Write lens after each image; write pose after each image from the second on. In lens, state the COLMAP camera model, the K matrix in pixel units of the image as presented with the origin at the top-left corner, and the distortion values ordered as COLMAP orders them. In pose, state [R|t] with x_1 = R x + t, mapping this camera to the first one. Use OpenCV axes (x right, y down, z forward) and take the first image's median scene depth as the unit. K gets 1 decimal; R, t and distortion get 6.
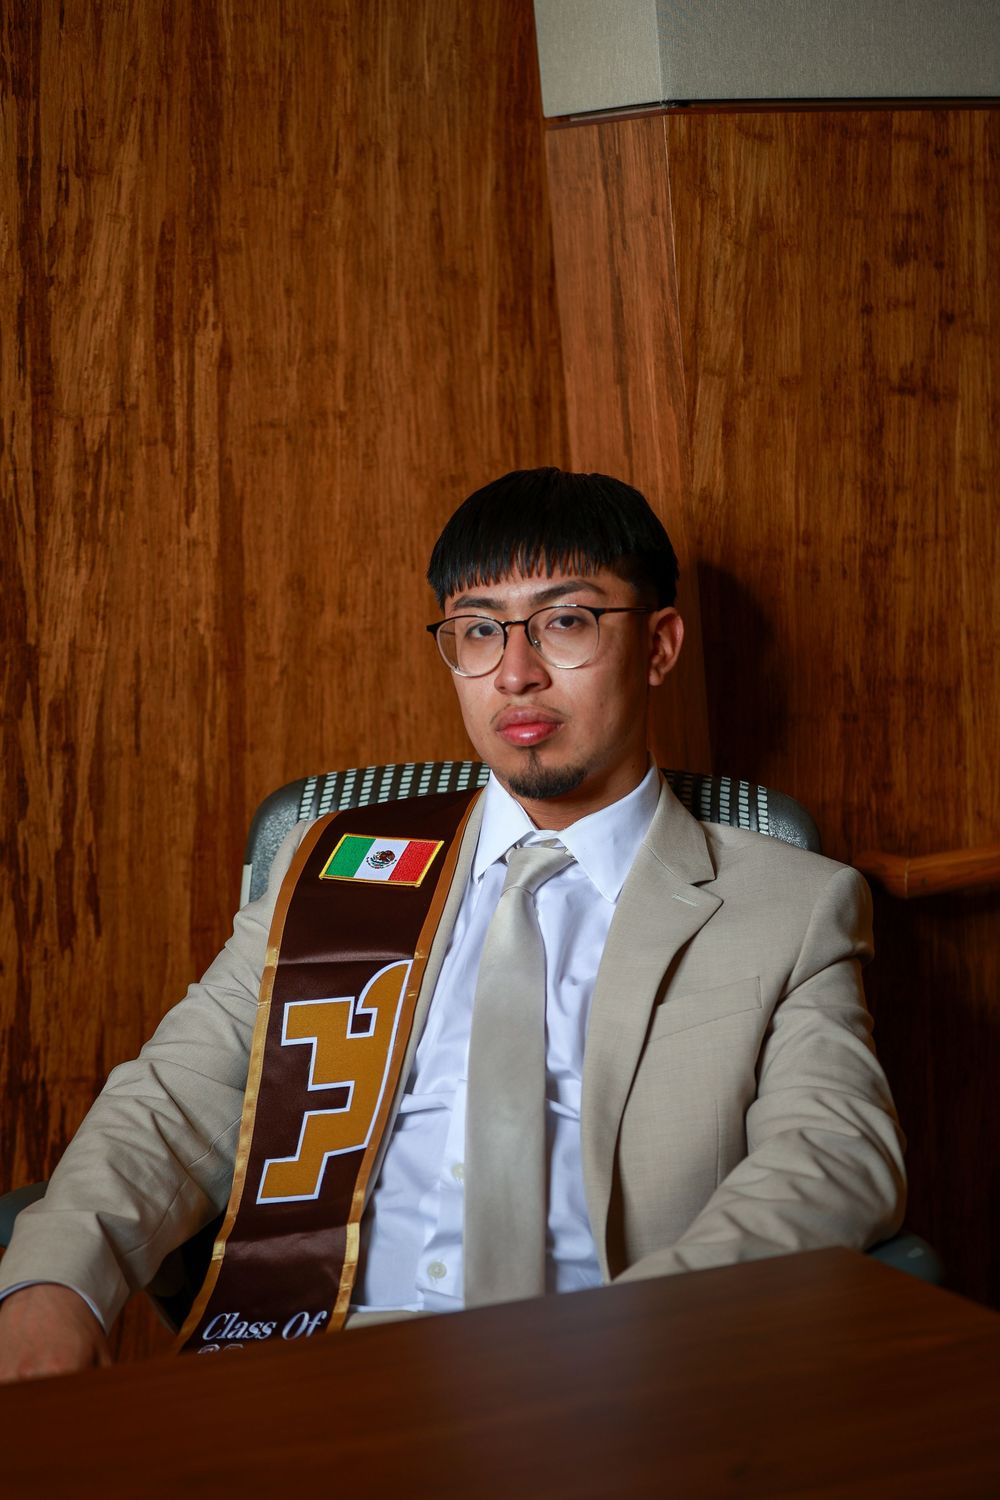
lens RADIAL K [[3039.6, 0, 495.7], [0, 3039.6, 750.9], [0, 0, 1]] dist [-0.298433, 0.000000]
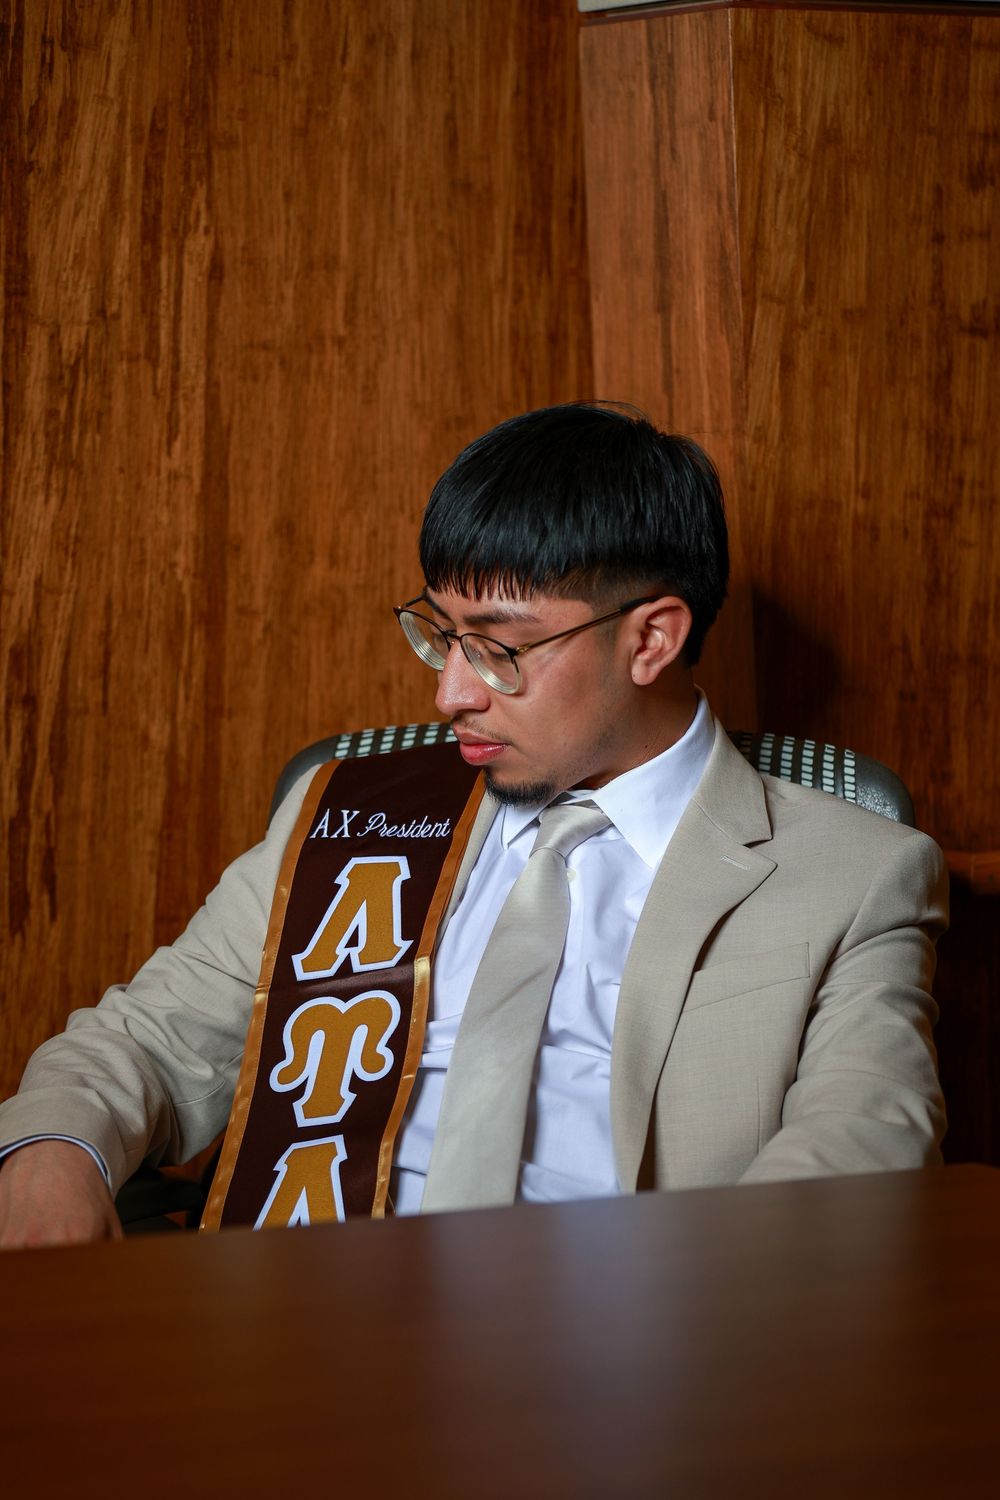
lens RADIAL K [[4149.5, 0, 498.0], [0, 4149.5, 747.7], [0, 0, 1]] dist [-0.161458, 0.000000]
pose [[0.996350, 0.026723, 0.081066, -0.101848], [-0.021568, 0.997729, -0.063811, 0.085036], [-0.082587, 0.061830, 0.994664, -0.200247]]
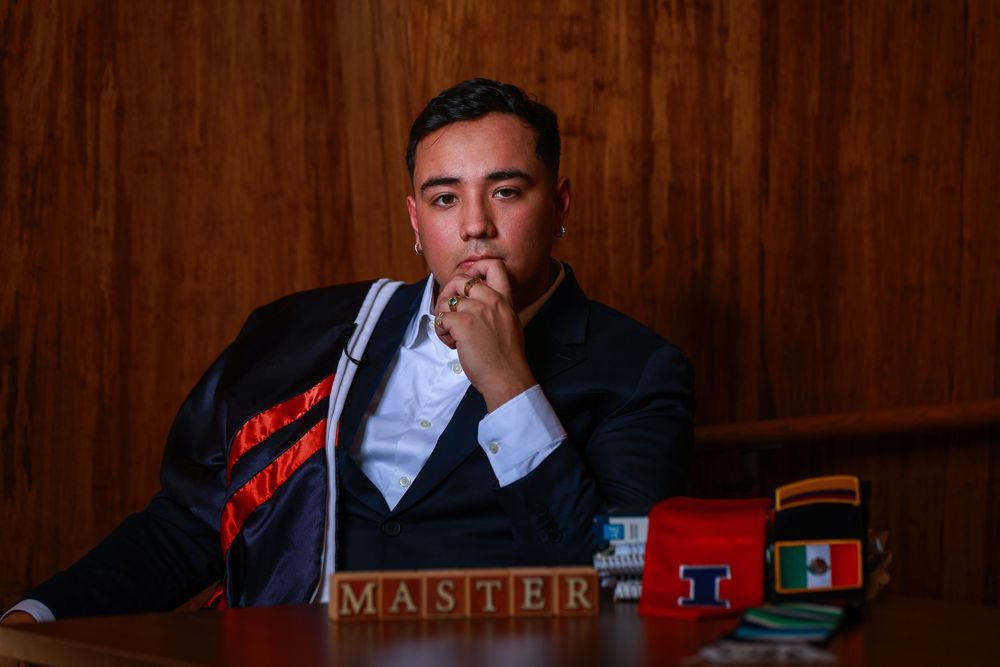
lens RADIAL K [[3670.0, 0, 500.5], [0, 3670.0, 335.5], [0, 0, 1]] dist [0.108030, 0.000000]
pose [[0.999928, 0.006725, 0.009963, 0.084219], [-0.005725, 0.995250, -0.097187, 0.162208], [-0.010569, 0.097123, 0.995216, -0.834308]]
